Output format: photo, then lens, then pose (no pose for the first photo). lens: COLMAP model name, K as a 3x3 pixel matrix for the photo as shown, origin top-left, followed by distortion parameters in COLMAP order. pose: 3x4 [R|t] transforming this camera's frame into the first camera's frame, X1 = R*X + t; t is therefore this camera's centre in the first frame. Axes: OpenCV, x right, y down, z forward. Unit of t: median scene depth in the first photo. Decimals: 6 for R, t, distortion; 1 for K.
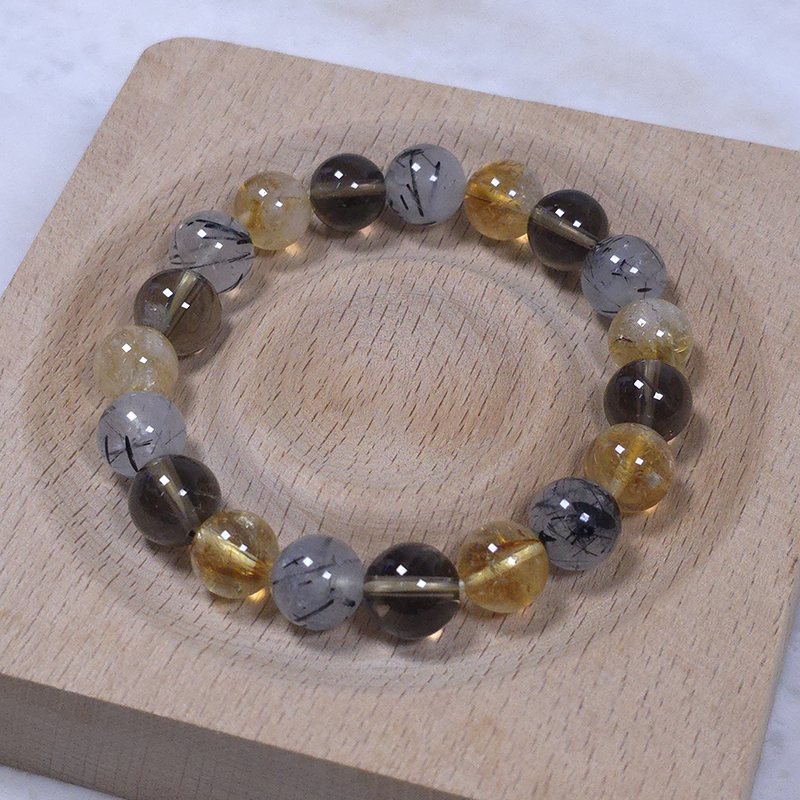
lens RADIAL K [[2170.7, 0, 389.8], [0, 2170.7, 421.5], [0, 0, 1]] dist [0.272586, -1.581581]
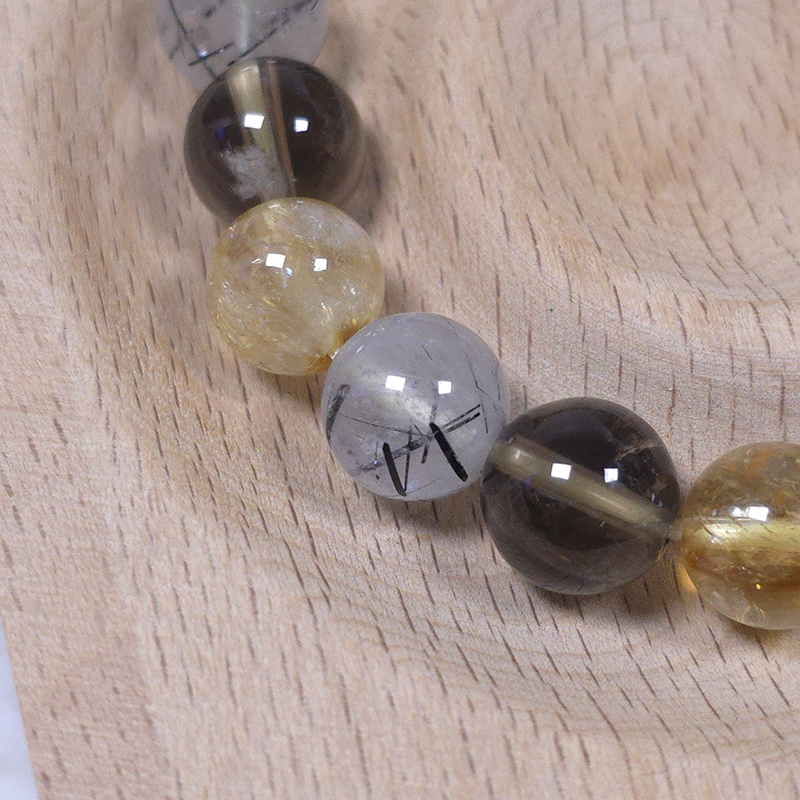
lens RADIAL K [[2306.3, 0, 398.1], [0, 2306.3, 377.0], [0, 0, 1]] dist [0.265739, -2.119044]
pose [[0.837343, -0.464028, 0.289023, -0.254260], [0.423061, 0.884871, 0.194995, -0.096877], [-0.346231, -0.041003, 0.937253, 0.525157]]
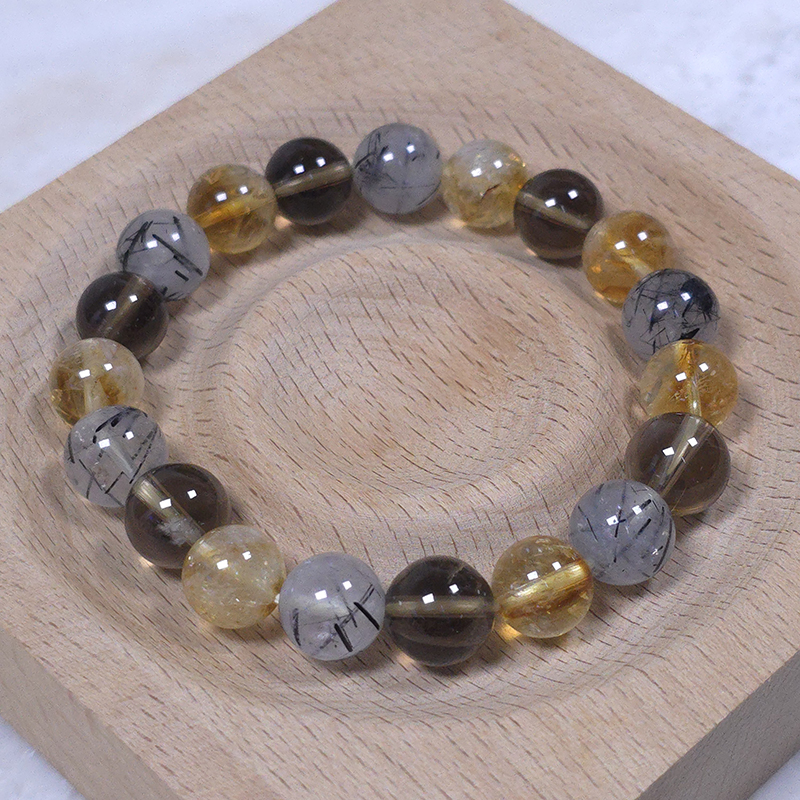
lens RADIAL K [[2170.9, 0, 400.0], [0, 2170.9, 400.0], [0, 0, 1]] dist [0.214226, -1.003728]
pose [[0.476328, -0.655703, 0.585803, -0.526525], [0.697023, 0.687711, 0.203009, -0.194639], [-0.535977, 0.311619, 0.784616, 0.307548]]
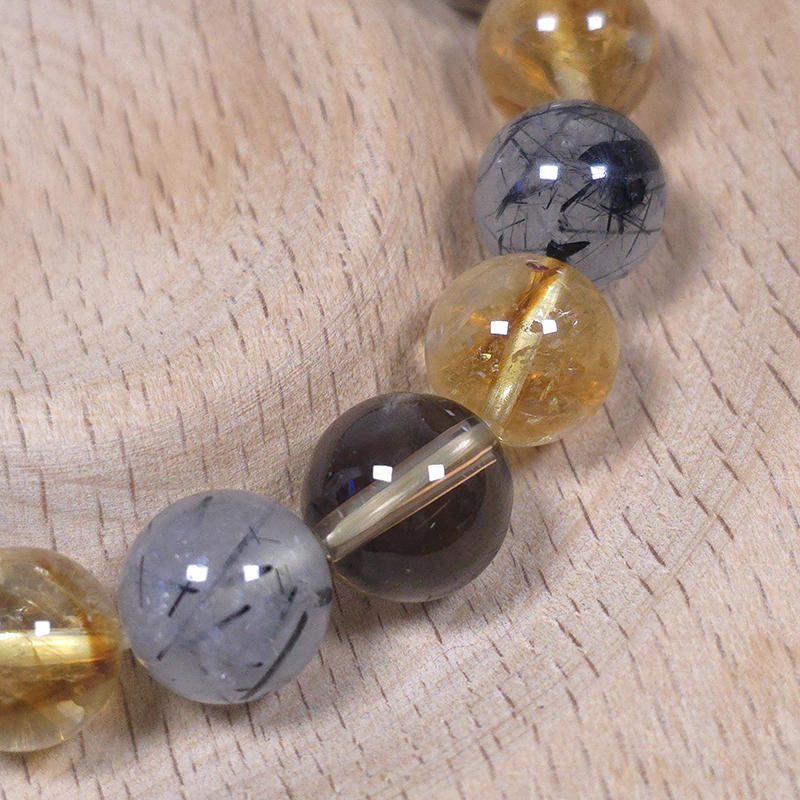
lens RADIAL K [[2306.3, 0, 398.1], [0, 2306.3, 377.0], [0, 0, 1]] dist [0.265739, -2.119044]
pose [[0.781468, -0.528874, 0.331057, -0.129211], [0.481153, 0.848607, 0.219904, -0.048128], [-0.397239, -0.012558, 0.917629, 0.513831]]
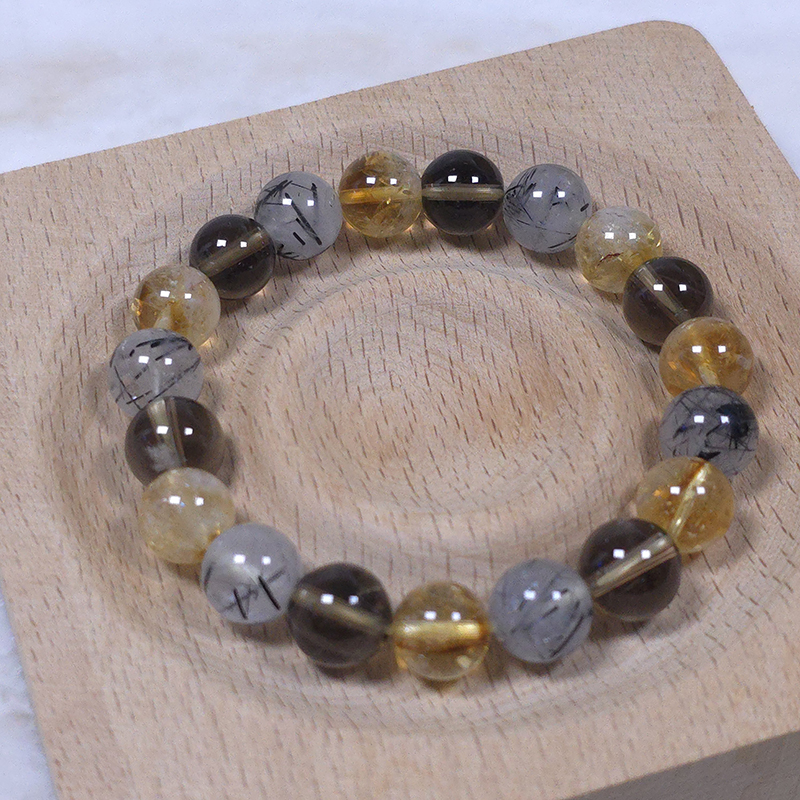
lens RADIAL K [[2170.7, 0, 389.8], [0, 2170.7, 421.5], [0, 0, 1]] dist [0.272586, -1.581581]
pose [[0.810773, -0.439573, 0.386553, -0.374737], [0.453888, 0.889100, 0.059046, -0.073728], [-0.369639, 0.127579, 0.920375, 0.162103]]
